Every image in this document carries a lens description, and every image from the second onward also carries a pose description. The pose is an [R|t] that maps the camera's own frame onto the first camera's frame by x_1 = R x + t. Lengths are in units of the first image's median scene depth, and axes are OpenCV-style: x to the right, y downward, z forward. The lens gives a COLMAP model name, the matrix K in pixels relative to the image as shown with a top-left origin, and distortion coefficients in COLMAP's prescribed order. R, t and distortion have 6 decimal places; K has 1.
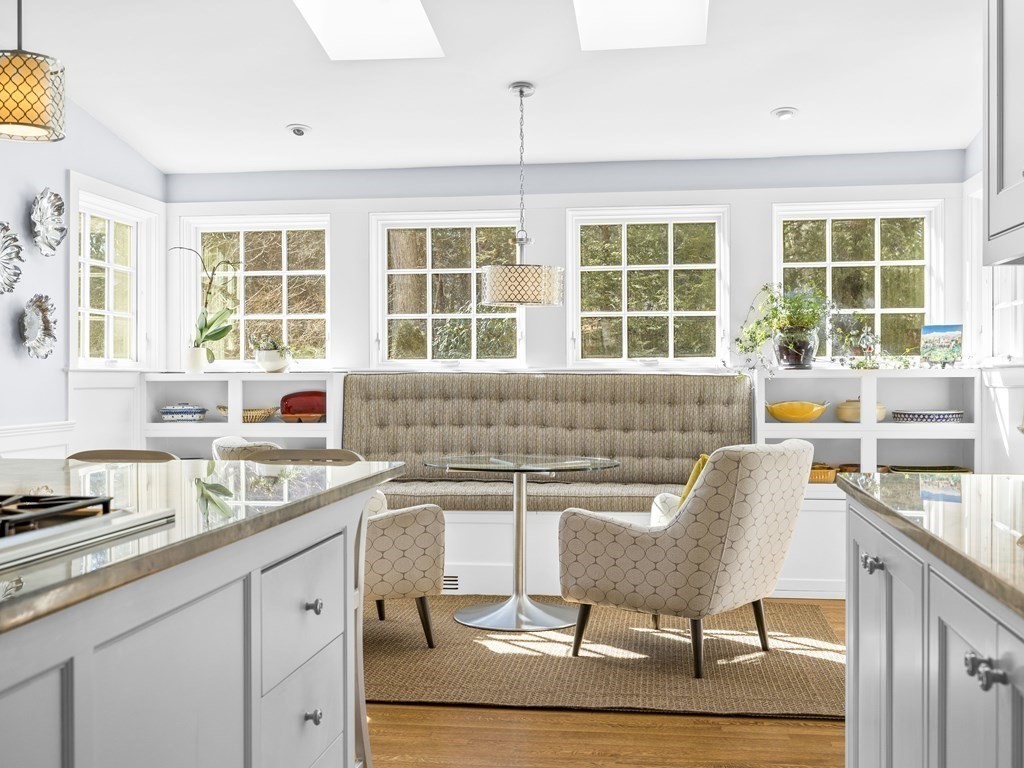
lens RADIAL K [[1119.8, 0, 516.7], [0, 1119.8, 384.6], [0, 0, 1]] dist [0.023937, 0.000000]
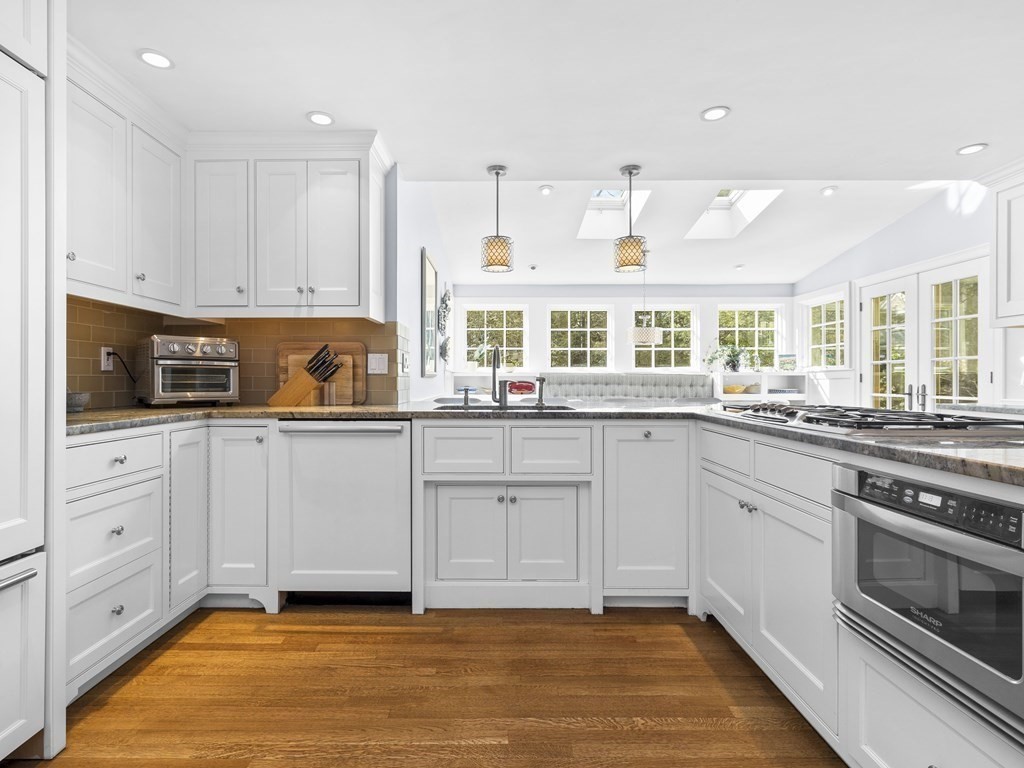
lens RADIAL K [[529.8, 0, 513.0], [0, 529.8, 383.2], [0, 0, 1]] dist [0.003603, -0.001417]
pose [[0.992231, 0.001914, 0.124398, -0.349407], [-0.001391, 0.999990, -0.004291, 0.015413], [-0.124405, 0.004084, 0.992223, -0.075933]]
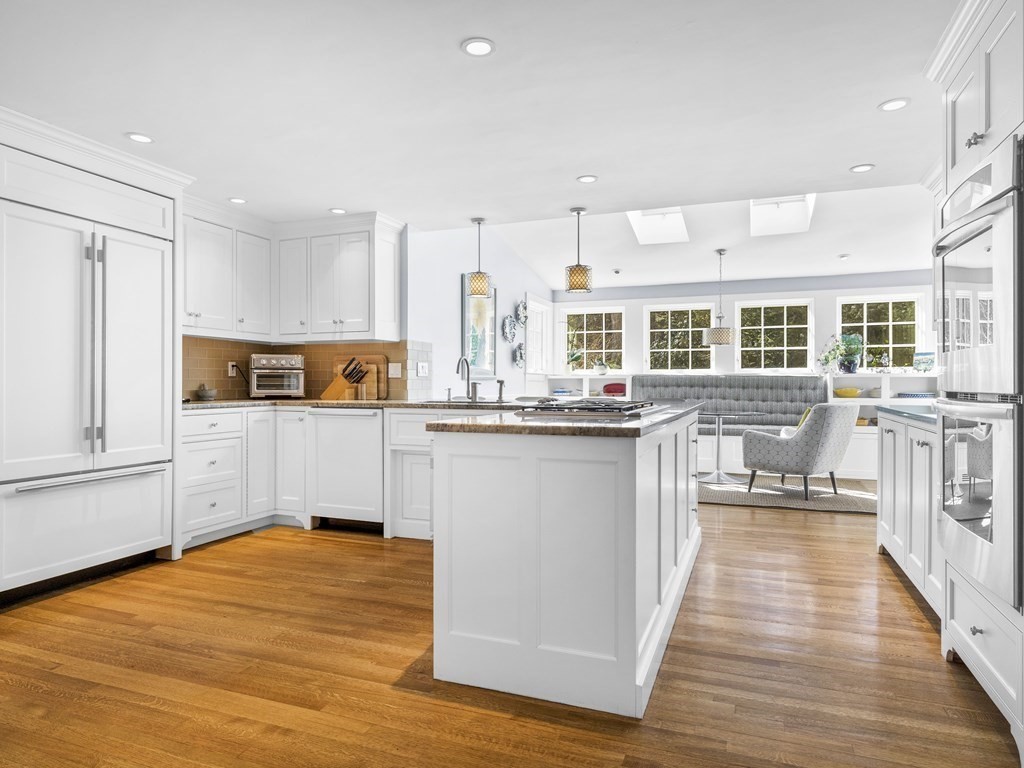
lens RADIAL K [[619.7, 0, 518.3], [0, 619.7, 385.1], [0, 0, 1]] dist [-0.001514, 0.002306]
pose [[0.973663, 0.004103, -0.227954, -0.094538], [-0.005235, 0.999977, -0.004361, 0.016827], [0.227931, 0.005439, 0.973662, -0.294777]]
